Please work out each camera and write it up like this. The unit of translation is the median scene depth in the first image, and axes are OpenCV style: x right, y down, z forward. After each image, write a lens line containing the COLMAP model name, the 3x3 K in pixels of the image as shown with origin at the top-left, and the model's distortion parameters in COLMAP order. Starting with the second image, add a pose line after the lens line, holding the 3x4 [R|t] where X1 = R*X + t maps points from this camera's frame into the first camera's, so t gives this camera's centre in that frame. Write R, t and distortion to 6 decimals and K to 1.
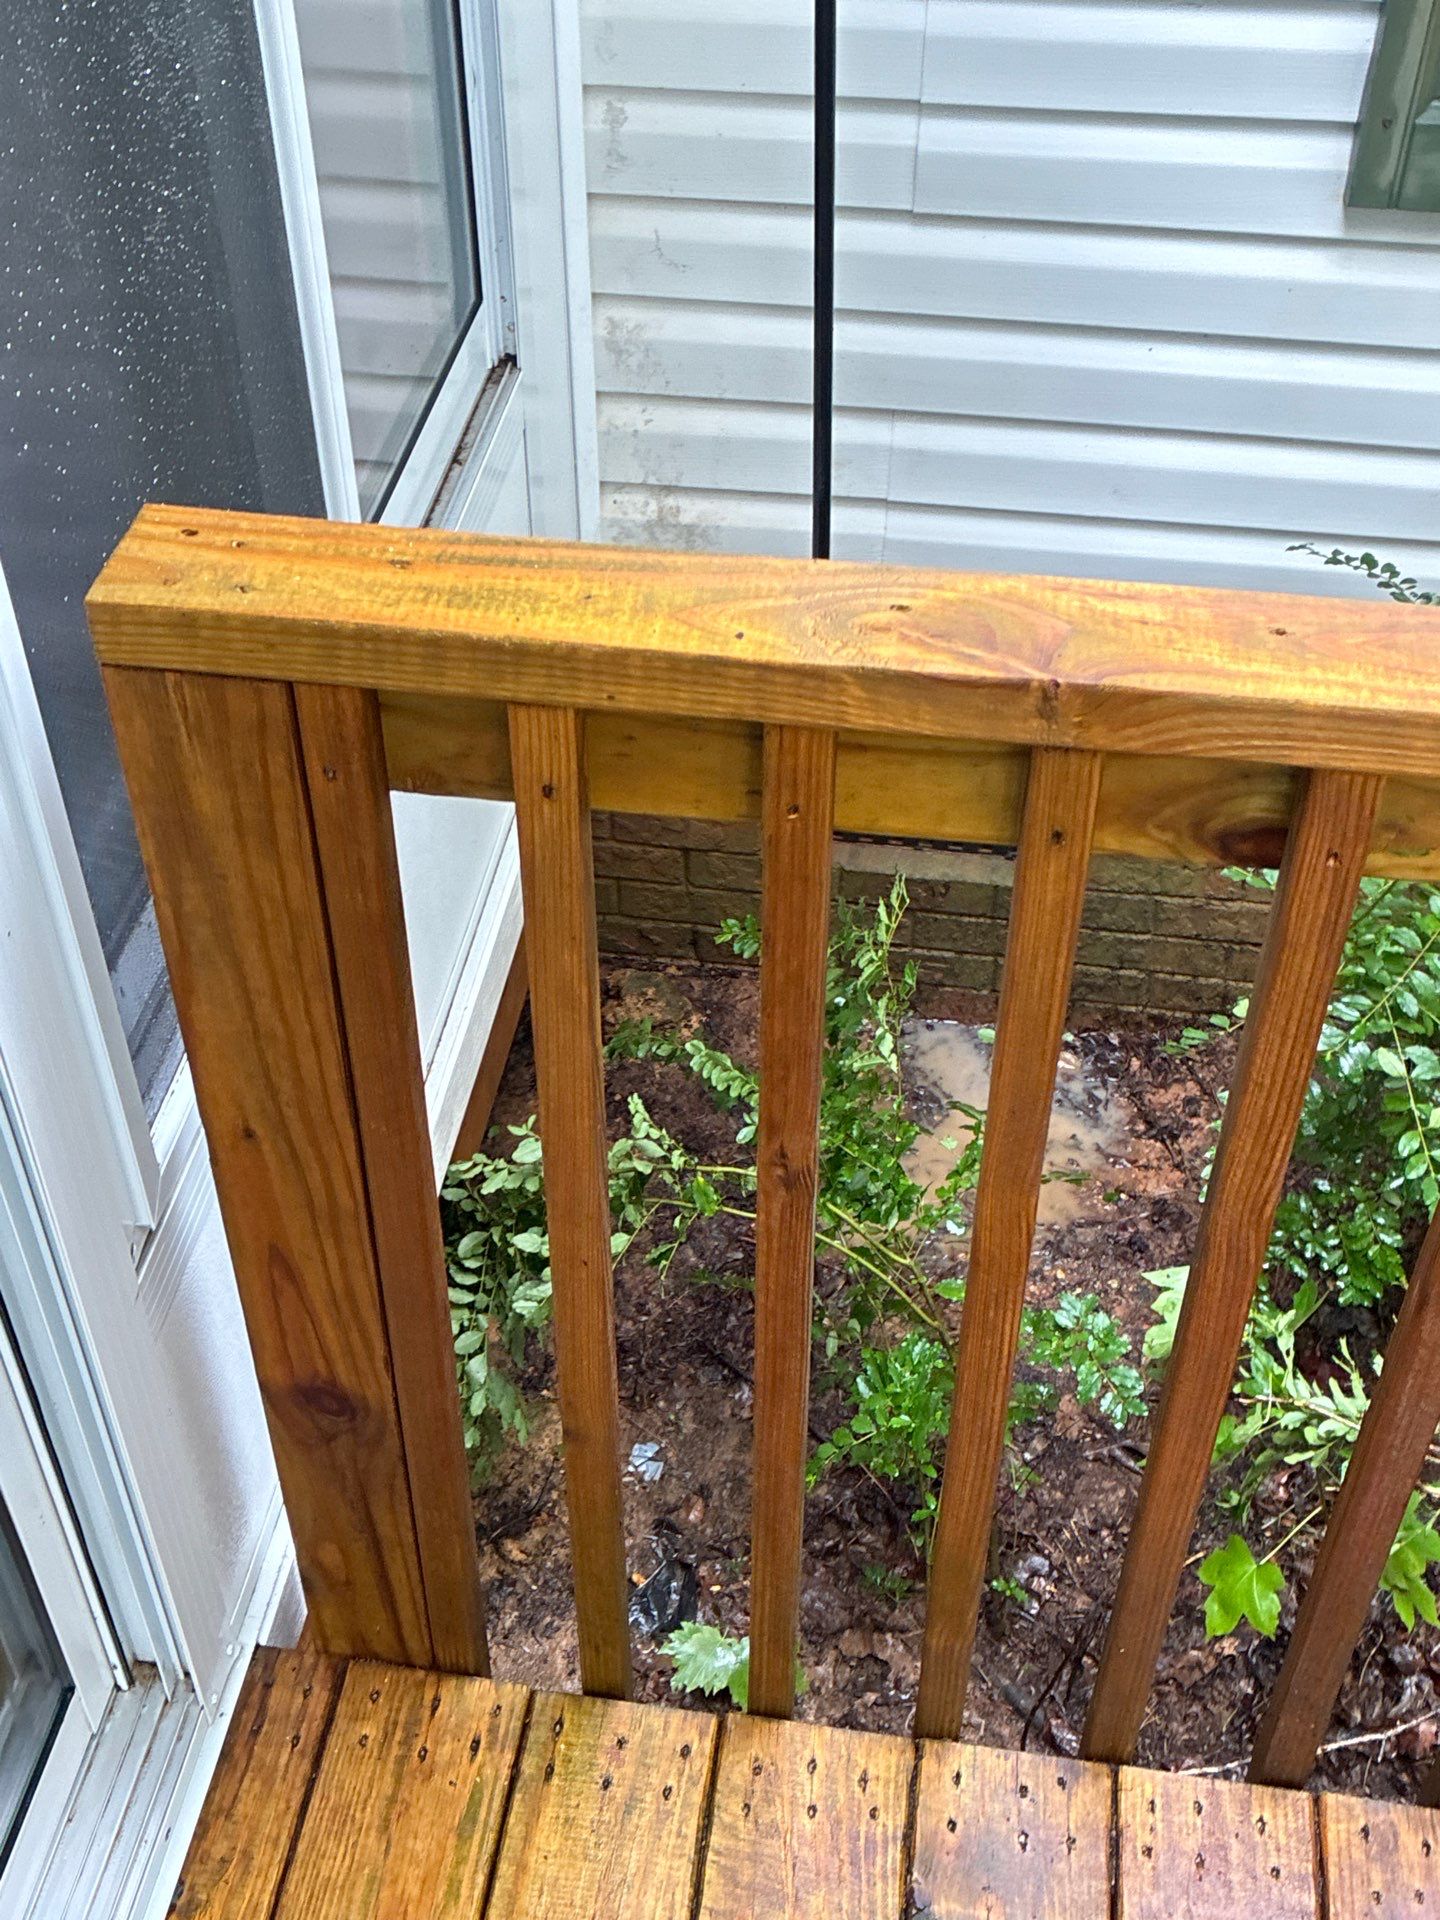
lens RADIAL K [[2187.9, 0, 723.3], [0, 2187.9, 957.7], [0, 0, 1]] dist [0.022068, 0.000000]
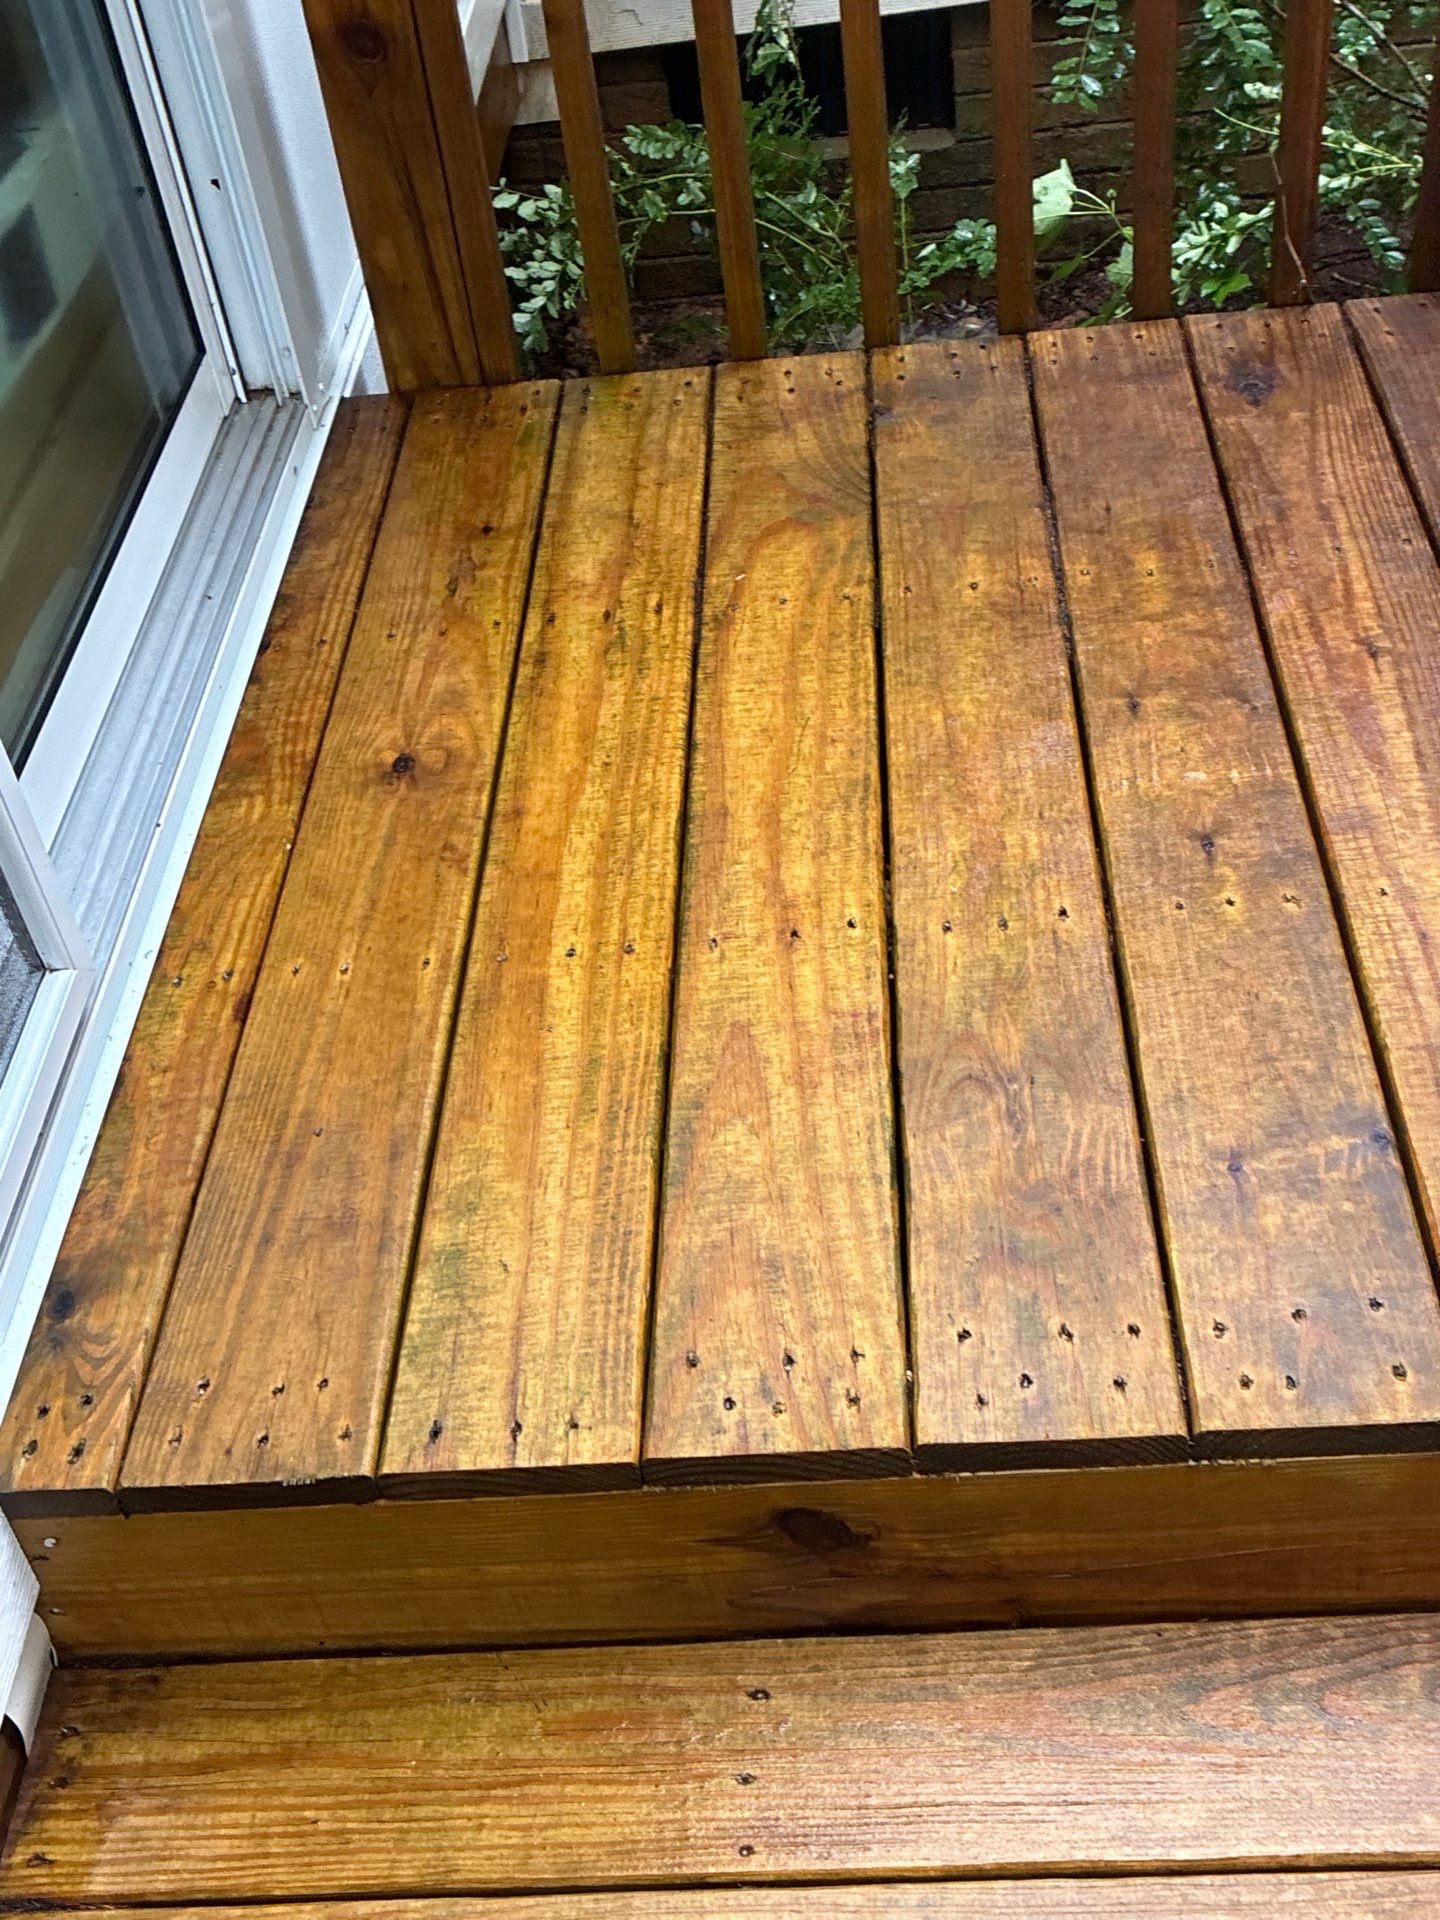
lens RADIAL K [[2187.9, 0, 715.4], [0, 2187.9, 962.2], [0, 0, 1]] dist [0.022068, 0.000000]
pose [[0.987648, -0.156676, 0.001844, -0.053851], [0.156666, 0.987257, -0.027926, 0.697601], [0.002555, 0.027870, 0.999608, -0.245780]]
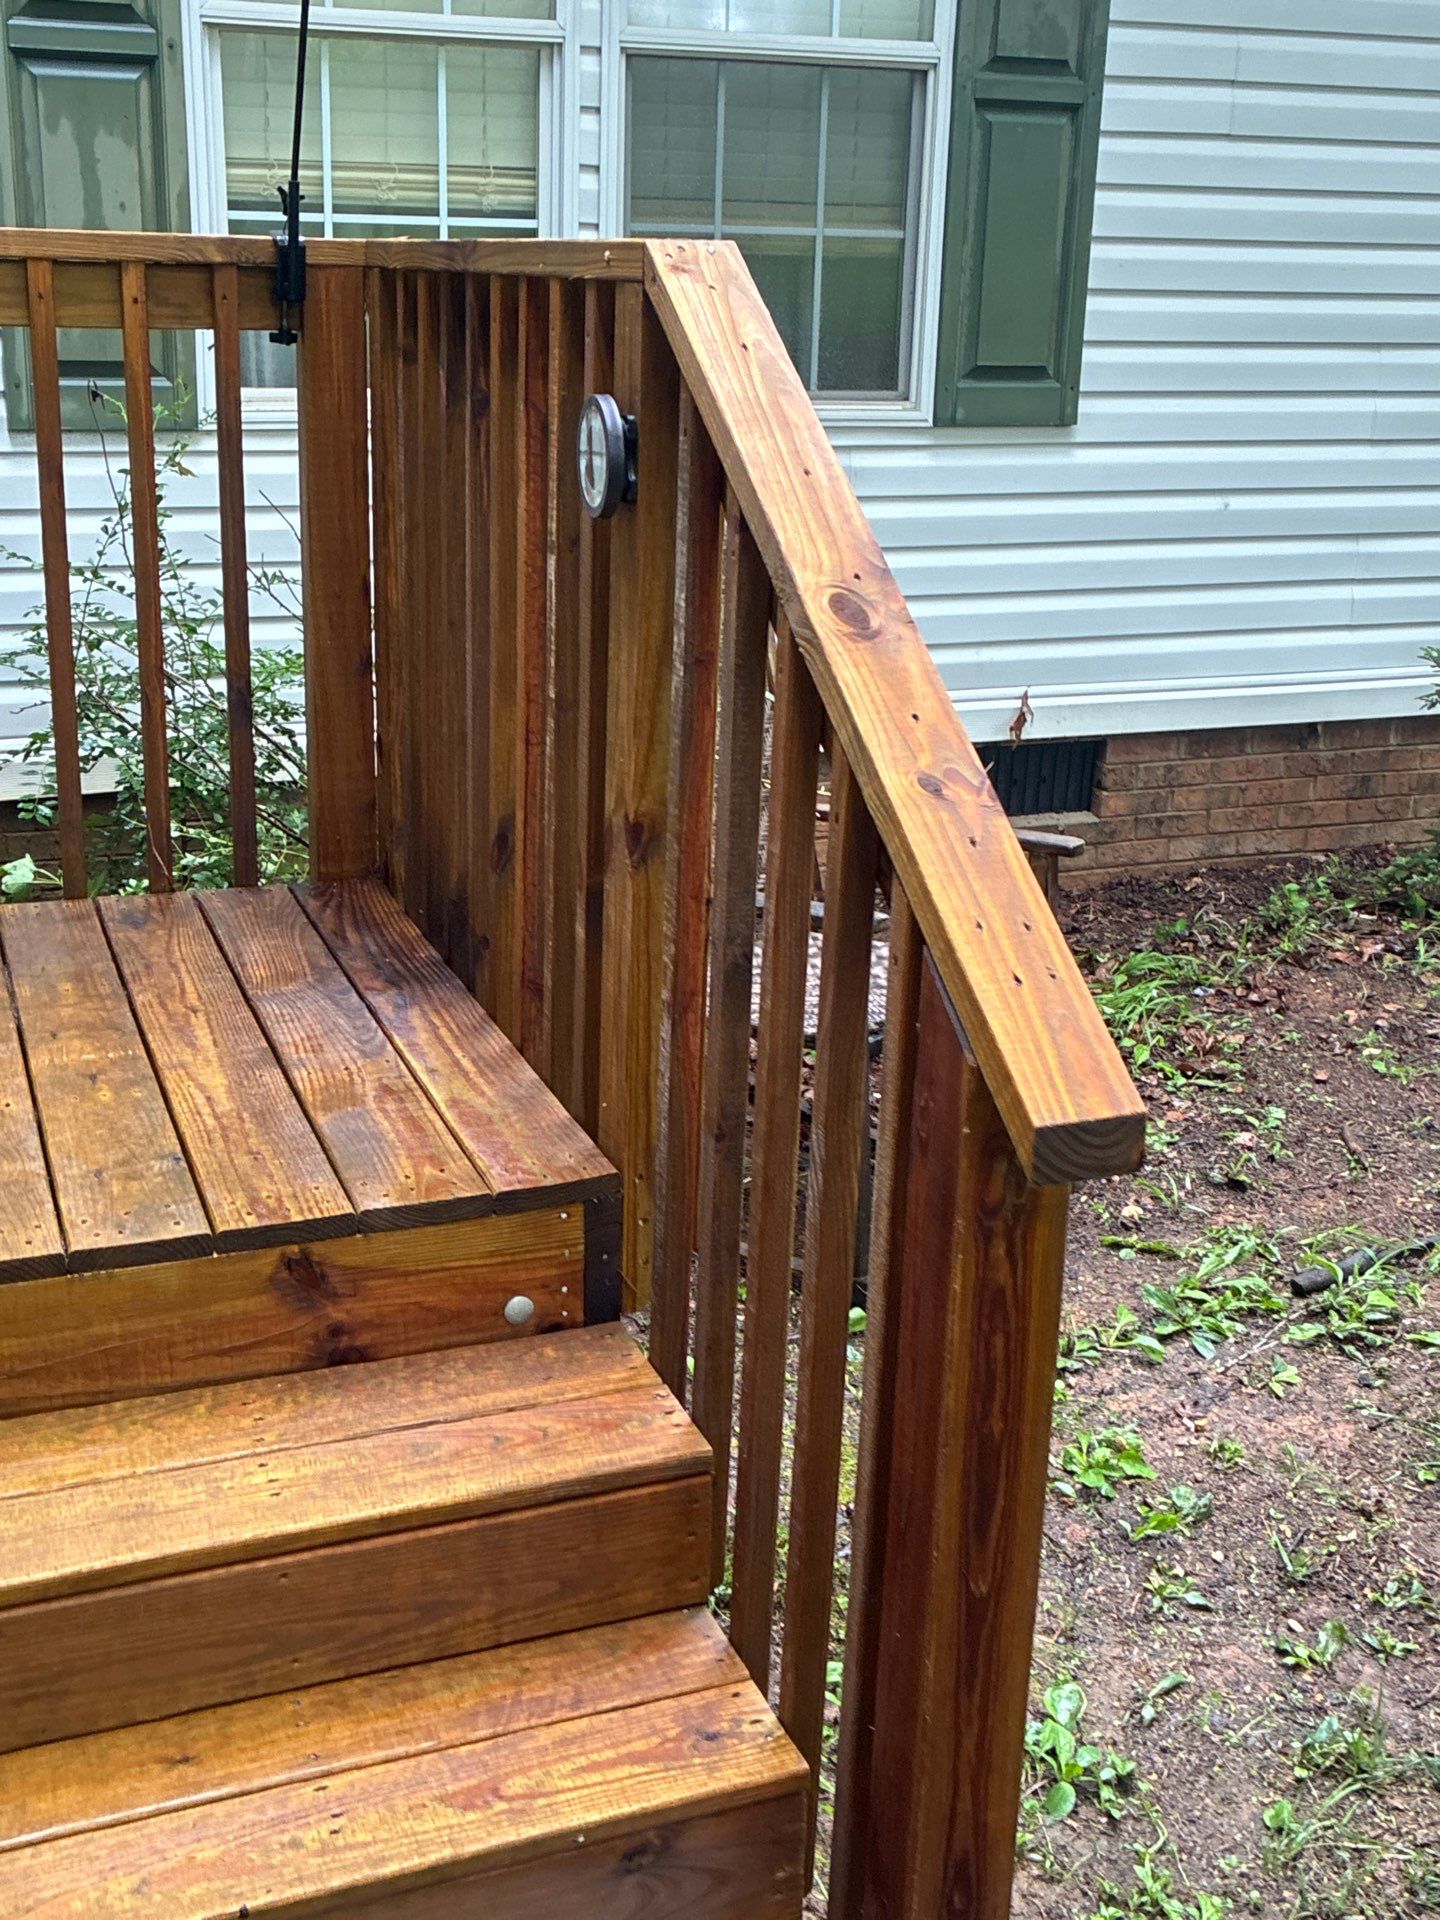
lens RADIAL K [[2187.9, 0, 713.0], [0, 2187.9, 951.3], [0, 0, 1]] dist [0.022068, 0.000000]
pose [[0.878922, -0.121805, 0.461151, -0.165294], [0.308524, 0.882520, -0.354923, 1.245167], [-0.363744, 0.454226, 0.813246, -0.812209]]
